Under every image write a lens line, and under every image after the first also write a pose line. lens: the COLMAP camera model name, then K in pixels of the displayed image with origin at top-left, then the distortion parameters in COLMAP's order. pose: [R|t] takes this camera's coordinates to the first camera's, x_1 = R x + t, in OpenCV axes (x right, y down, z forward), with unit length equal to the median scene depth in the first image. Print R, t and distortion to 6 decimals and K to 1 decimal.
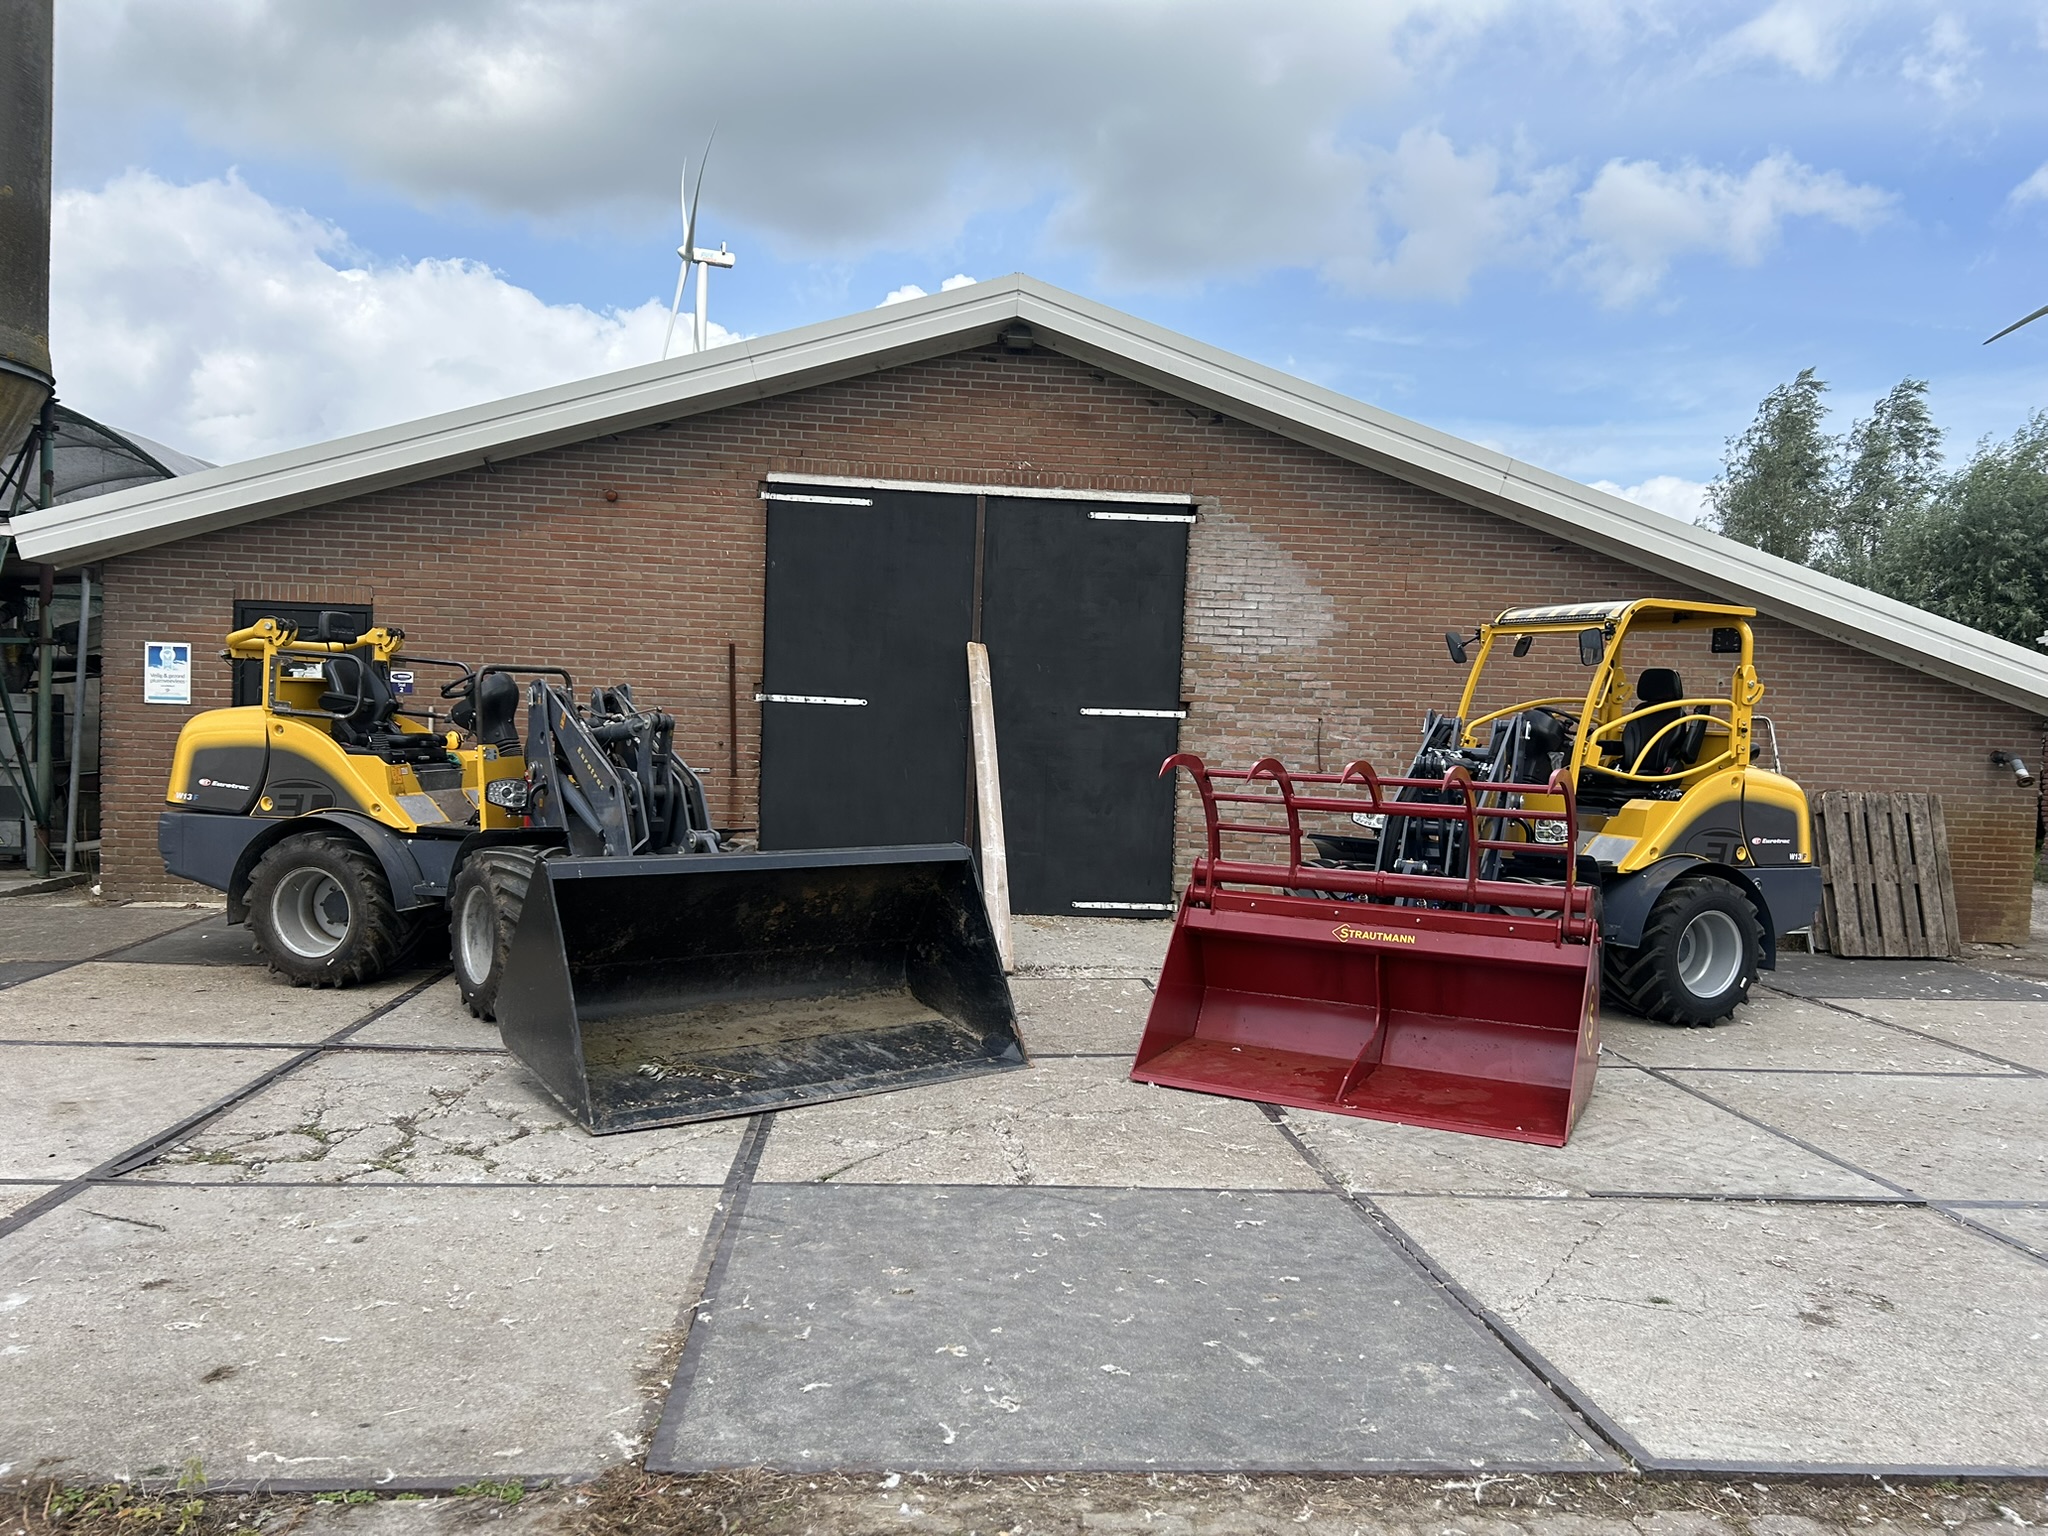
lens RADIAL K [[1509.8, 0, 1229.0], [0, 1509.8, 763.2], [0, 0, 1]] dist [0.166596, -0.272644]
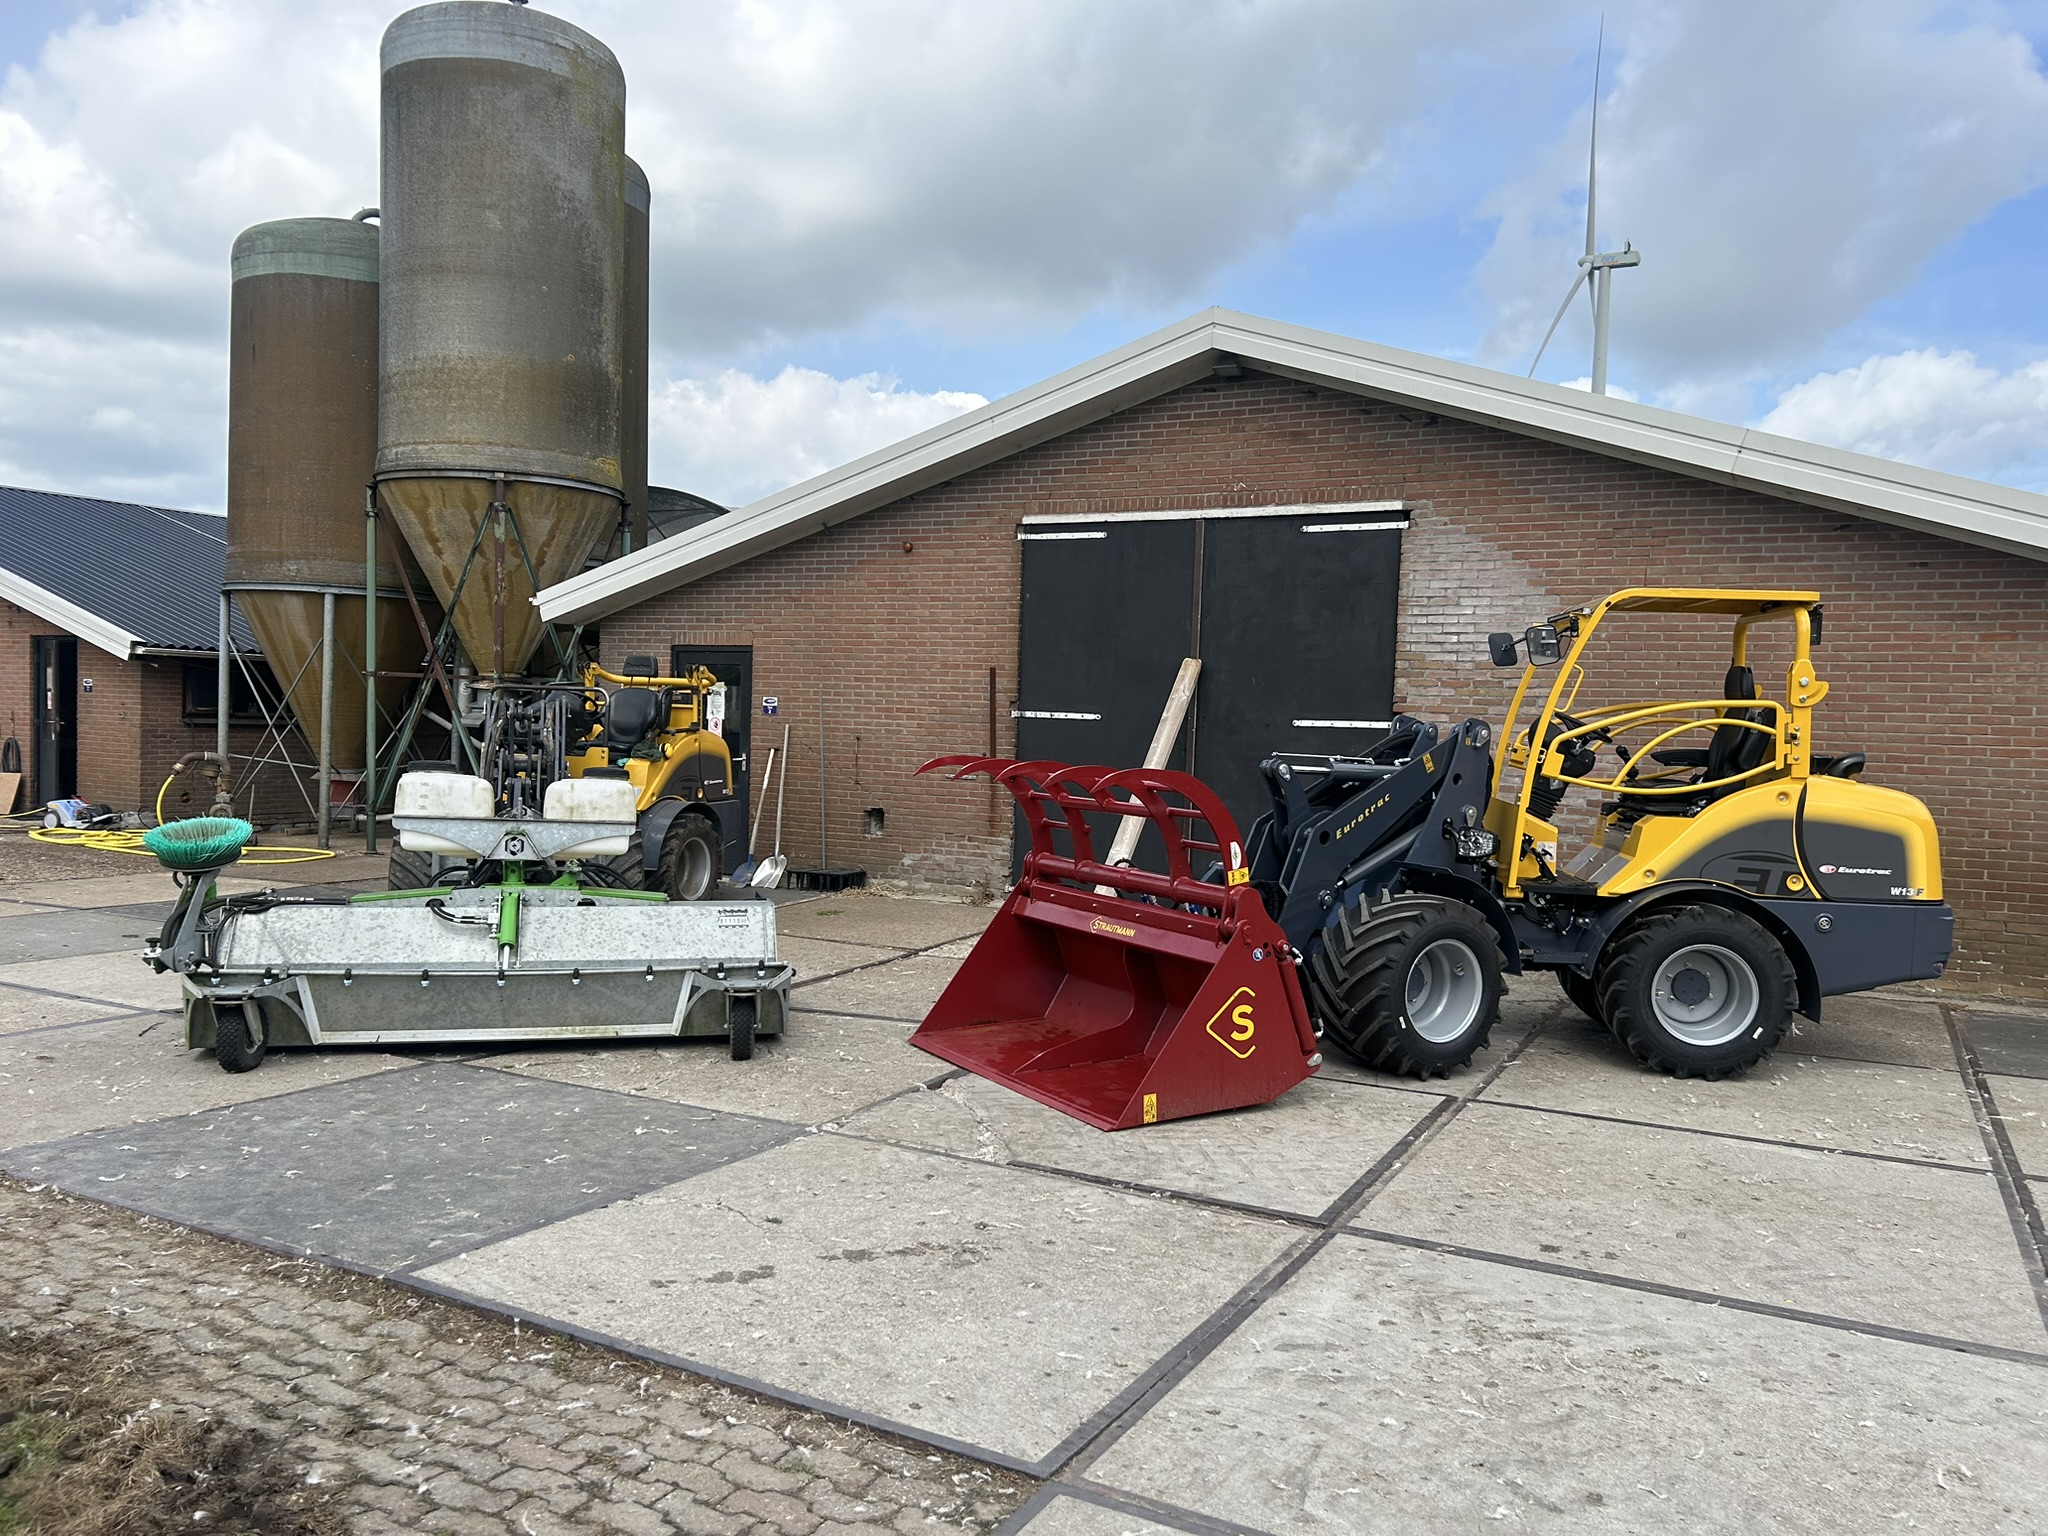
lens RADIAL K [[1519.0, 0, 1001.0], [0, 1519.0, 789.1], [0, 0, 1]] dist [0.021180, -0.020365]
pose [[0.852657, 0.014271, -0.522276, 0.274151], [-0.011790, 0.999898, 0.008074, 0.004020], [0.522338, -0.000726, 0.852738, 0.031288]]
